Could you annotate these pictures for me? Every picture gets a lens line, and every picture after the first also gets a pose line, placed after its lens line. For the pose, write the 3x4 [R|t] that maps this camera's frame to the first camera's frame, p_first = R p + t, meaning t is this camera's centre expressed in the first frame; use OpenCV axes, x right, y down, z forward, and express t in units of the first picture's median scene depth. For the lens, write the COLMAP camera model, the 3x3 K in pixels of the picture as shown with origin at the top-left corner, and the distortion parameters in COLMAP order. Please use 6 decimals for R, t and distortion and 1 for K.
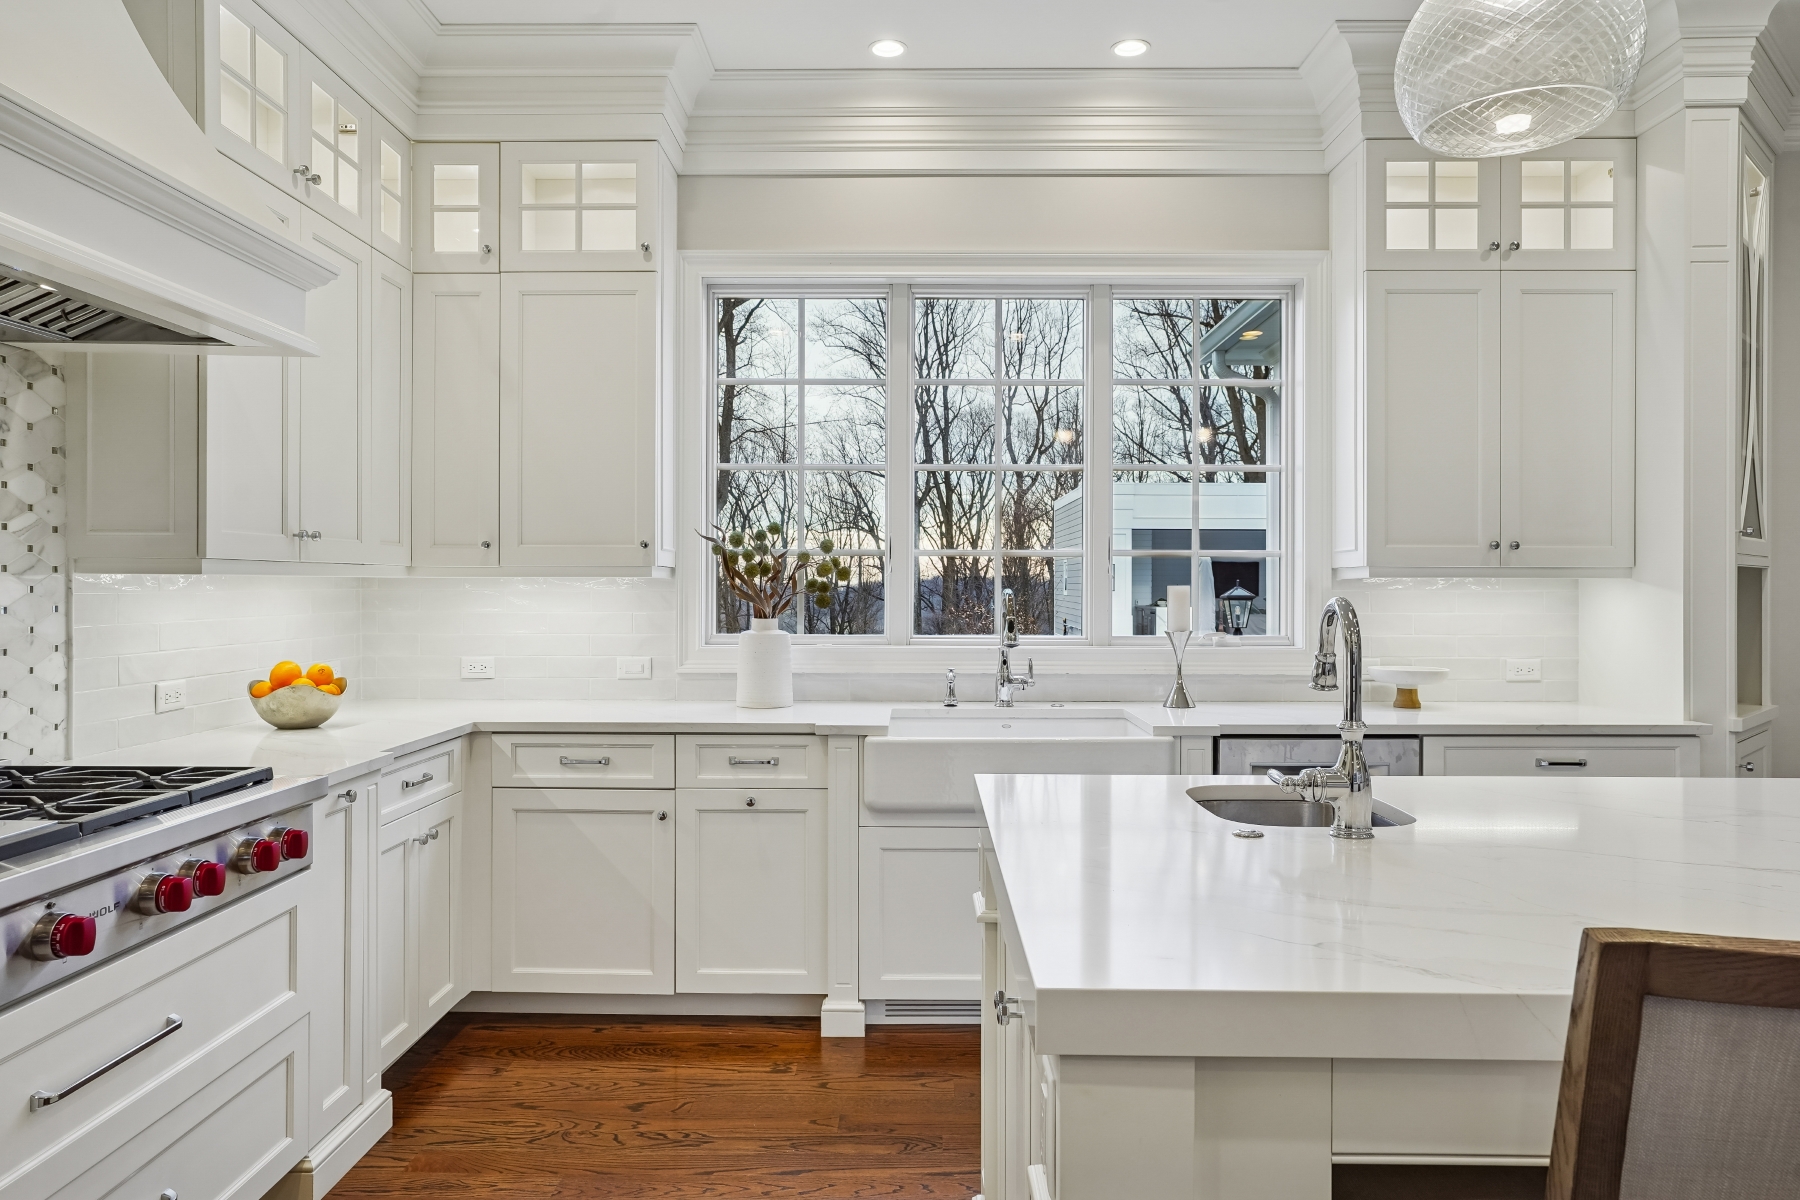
lens RADIAL K [[1164.3, 0, 912.8], [0, 1164.3, 584.0], [0, 0, 1]] dist [-0.020798, 0.023587]
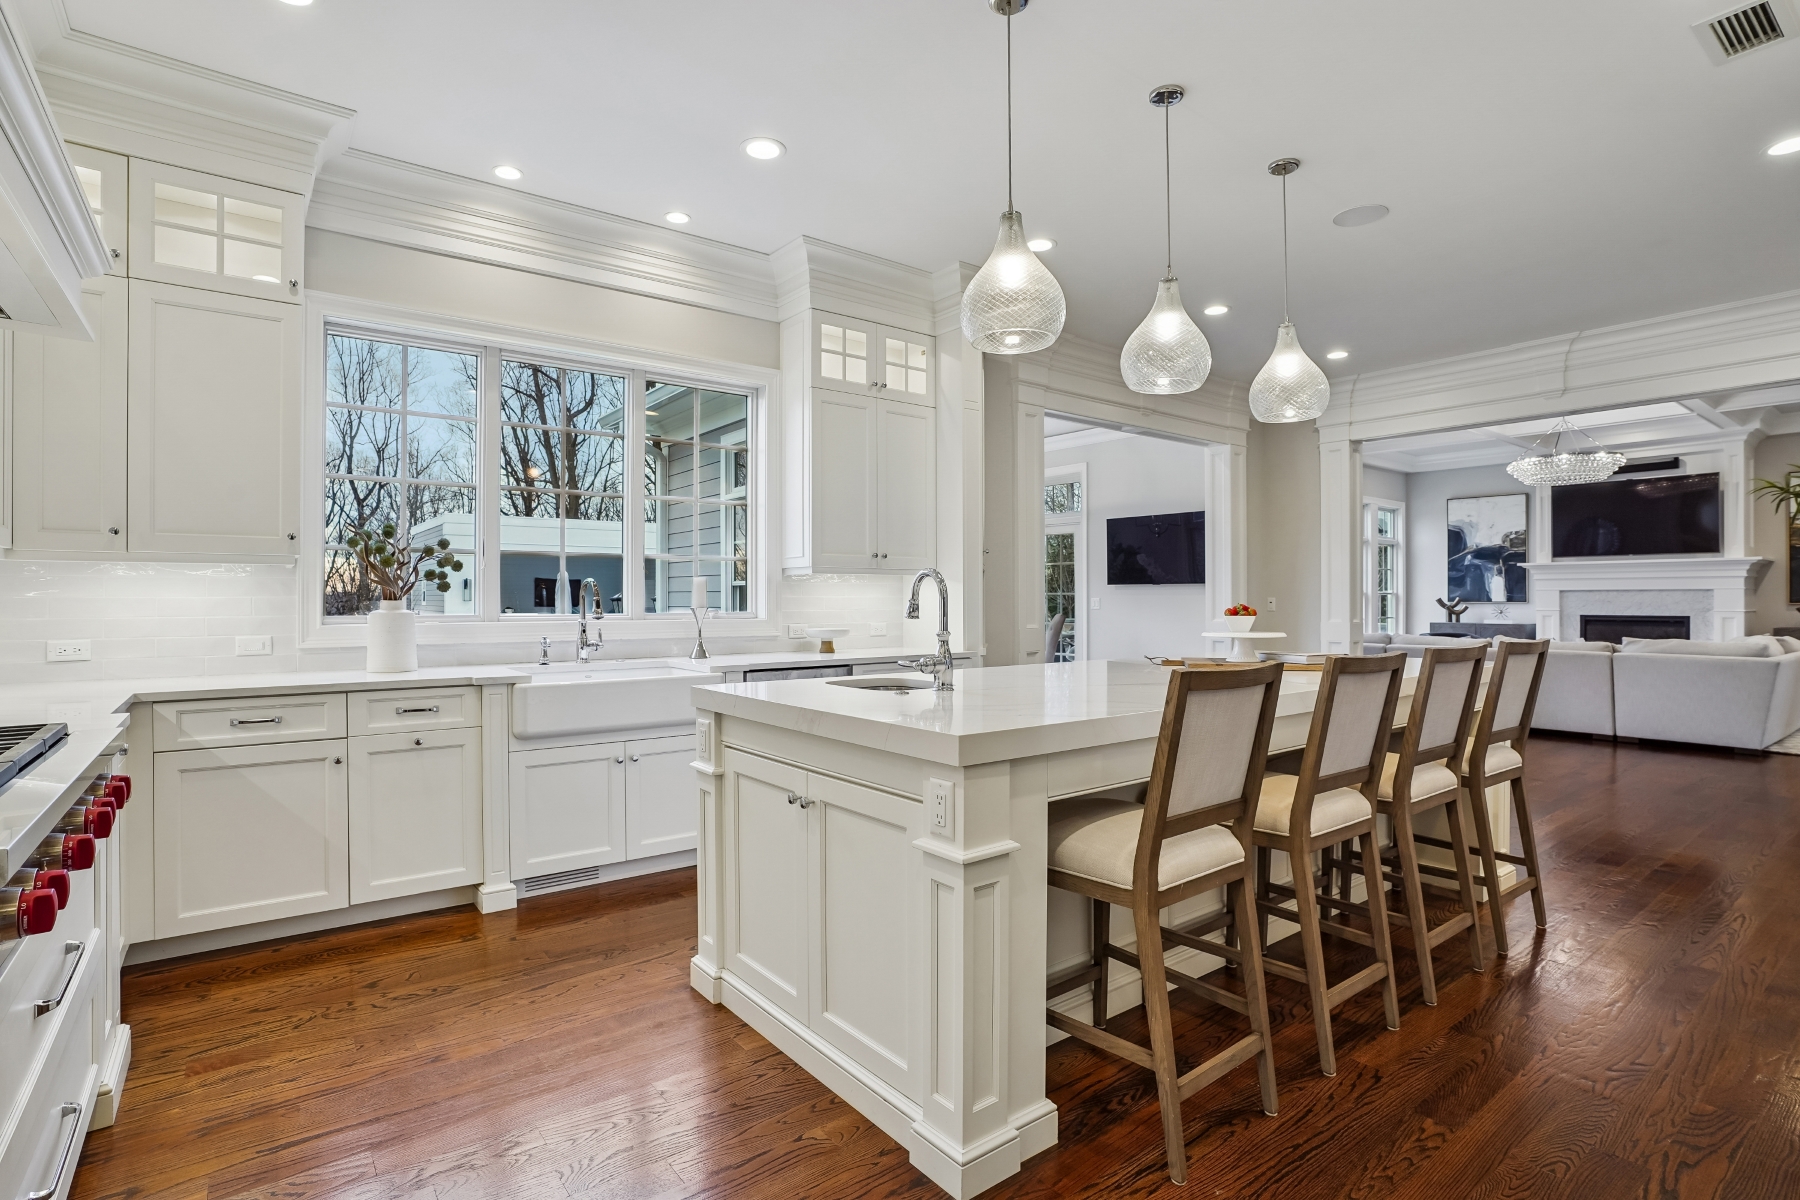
lens RADIAL K [[868.3, 0, 889.9], [0, 868.3, 600.0], [0, 0, 1]] dist [-0.050837, 0.017670]
pose [[0.792823, -0.004612, 0.609434, -0.297041], [0.003230, 0.999989, 0.003366, 0.031458], [-0.609443, -0.000700, 0.792829, -0.048913]]
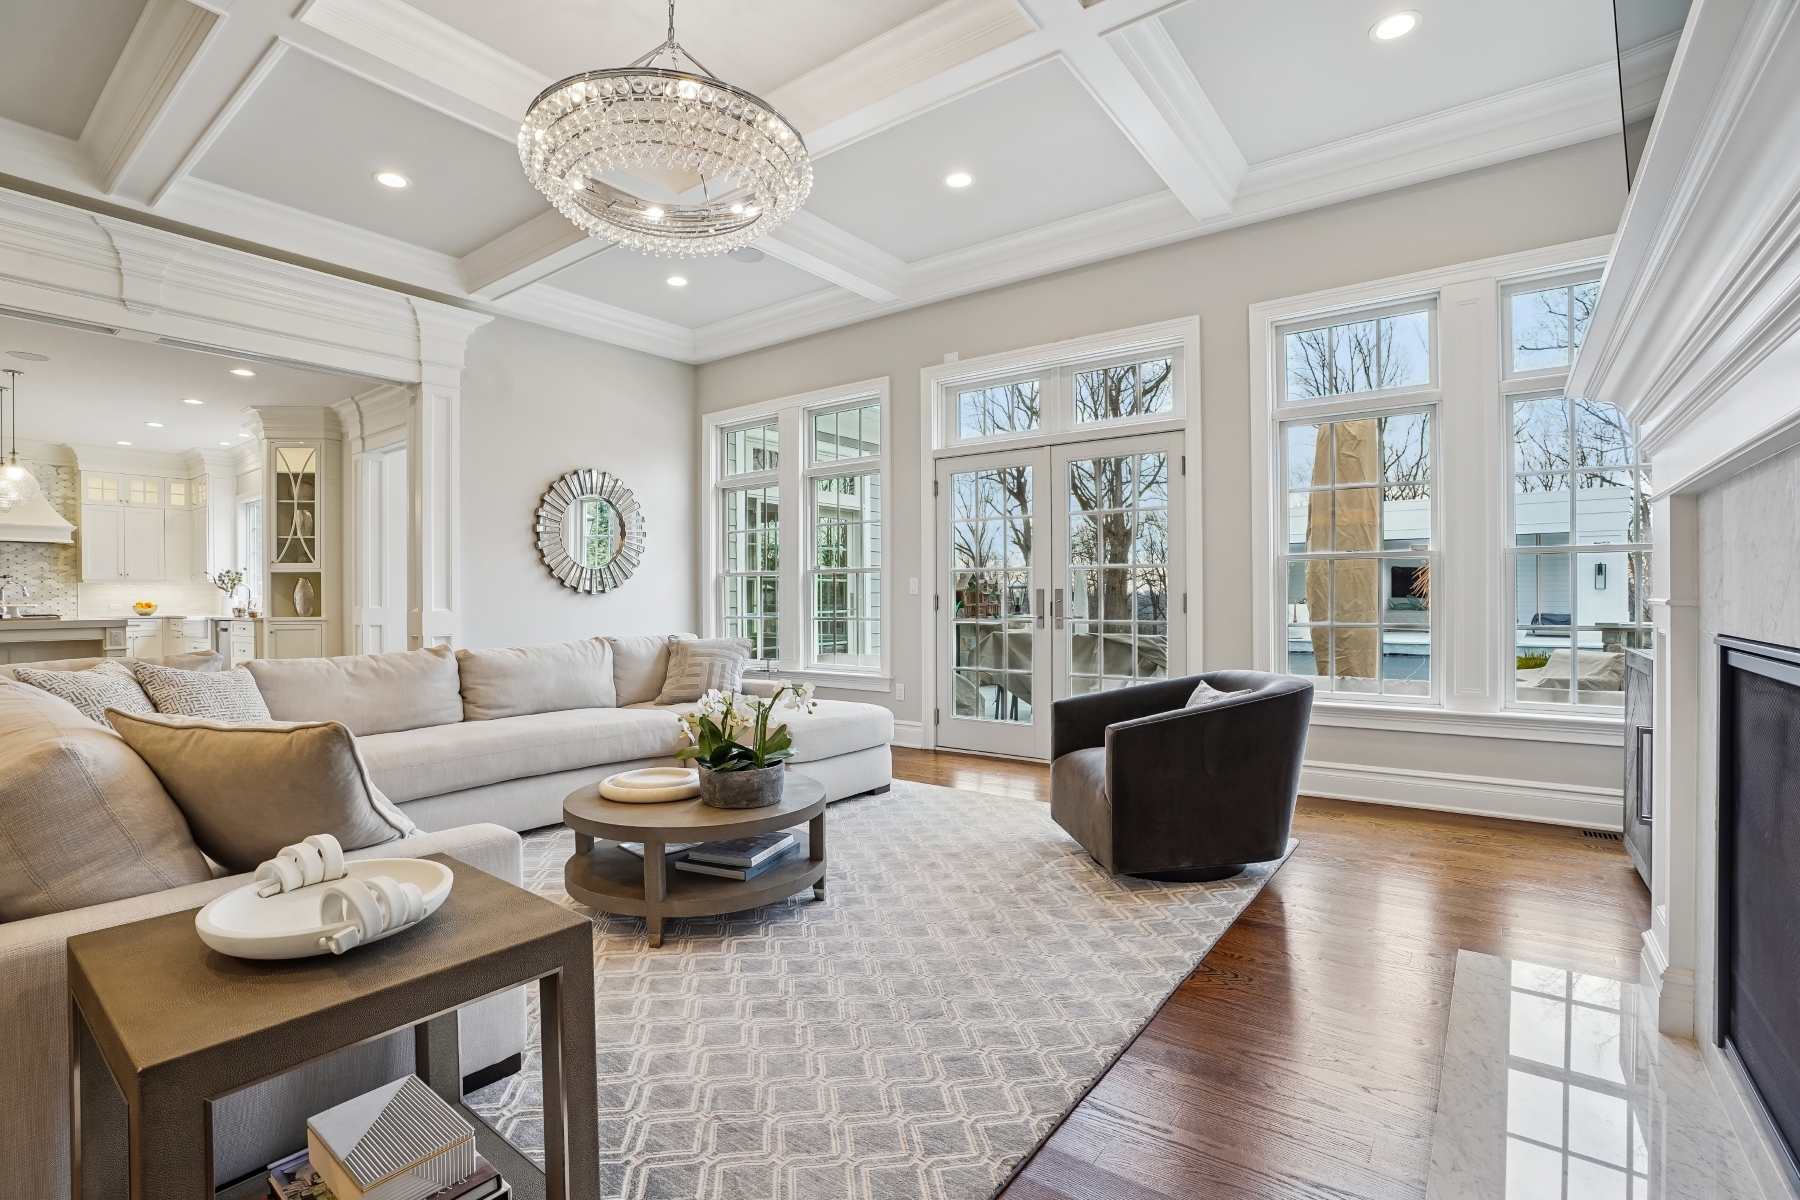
lens RADIAL K [[858.7, 0, 918.7], [0, 858.7, 600.7], [0, 0, 1]] dist [-0.031963, 0.008563]
pose [[0.791652, -0.004873, -0.610953, 3.809333], [0.009121, 0.999951, 0.003842, 0.075794], [0.610904, -0.008614, 0.791658, 0.215609]]
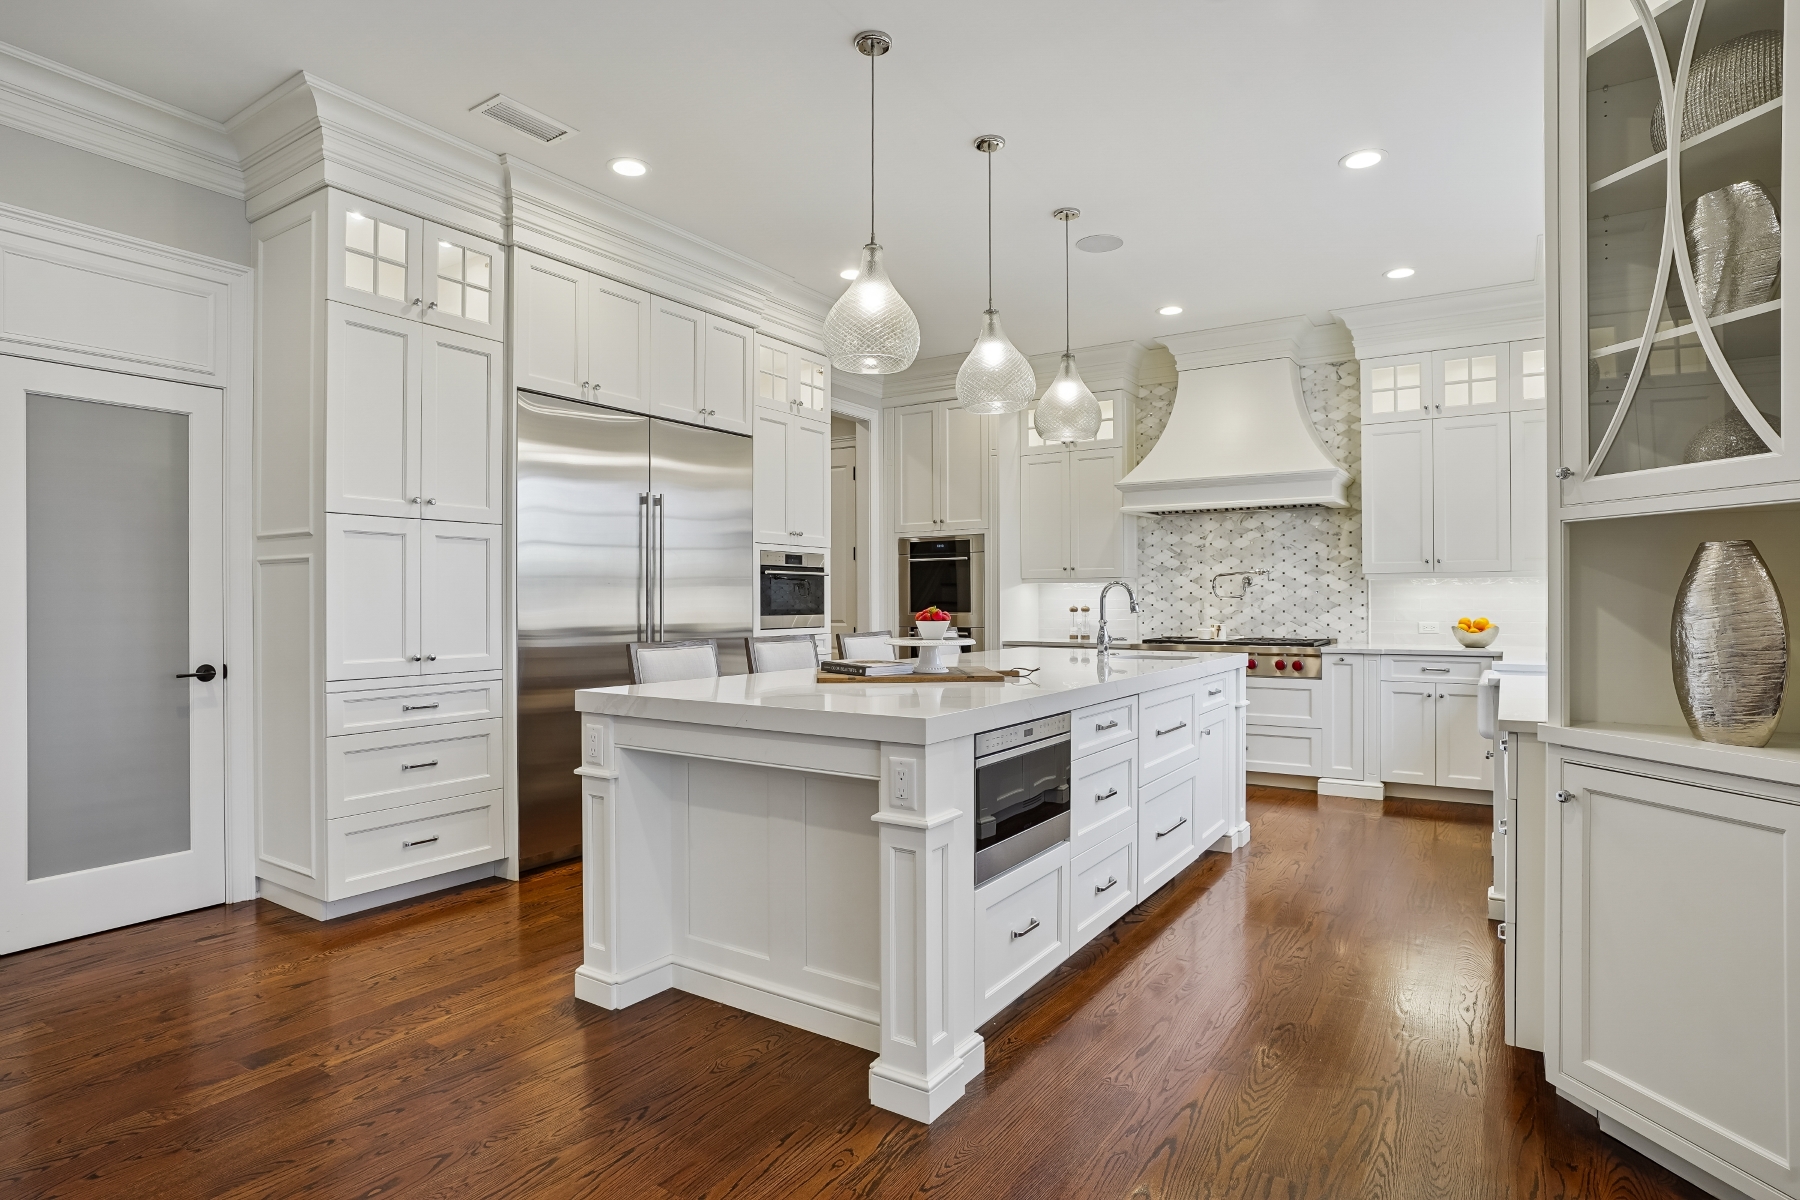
lens RADIAL K [[963.2, 0, 906.4], [0, 963.2, 598.9], [0, 0, 1]] dist [-0.041875, 0.016390]
pose [[-0.532146, -0.001463, -0.846651, 1.483776], [0.003224, 0.999988, -0.003755, 0.034194], [0.846646, -0.004728, -0.532135, 0.999028]]
